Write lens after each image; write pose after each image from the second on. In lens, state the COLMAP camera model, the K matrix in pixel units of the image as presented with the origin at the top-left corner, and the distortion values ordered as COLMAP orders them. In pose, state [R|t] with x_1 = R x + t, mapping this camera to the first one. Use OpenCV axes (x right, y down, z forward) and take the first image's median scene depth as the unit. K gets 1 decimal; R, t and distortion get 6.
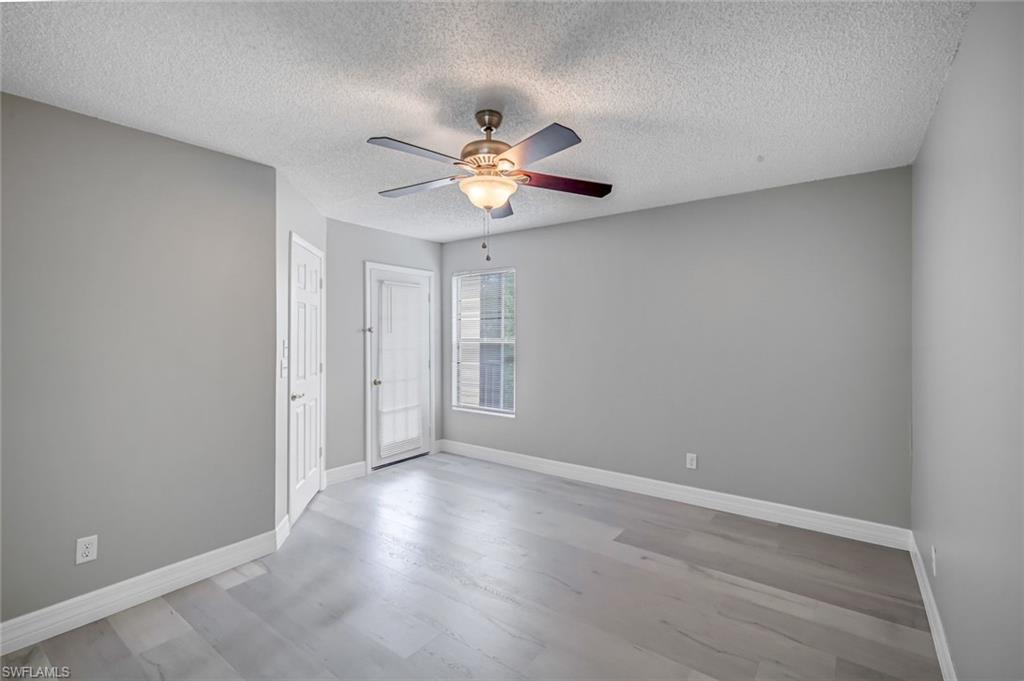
lens RADIAL K [[460.4, 0, 514.2], [0, 460.4, 320.8], [0, 0, 1]] dist [-0.000086, 0.000183]
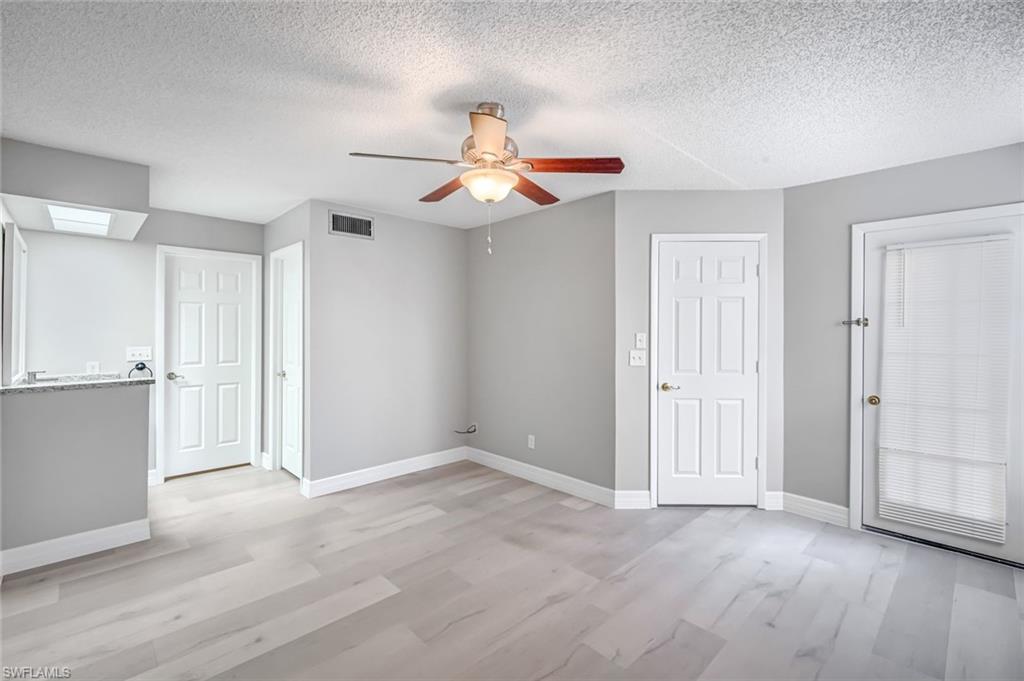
lens RADIAL K [[453.3, 0, 512.5], [0, 453.3, 328.7], [0, 0, 1]] dist [-0.002478, -0.000034]
pose [[-0.166518, -0.006169, -0.986019, 0.440211], [0.020240, 0.999748, -0.009673, 0.025492], [0.985831, -0.021568, -0.166351, 0.602912]]
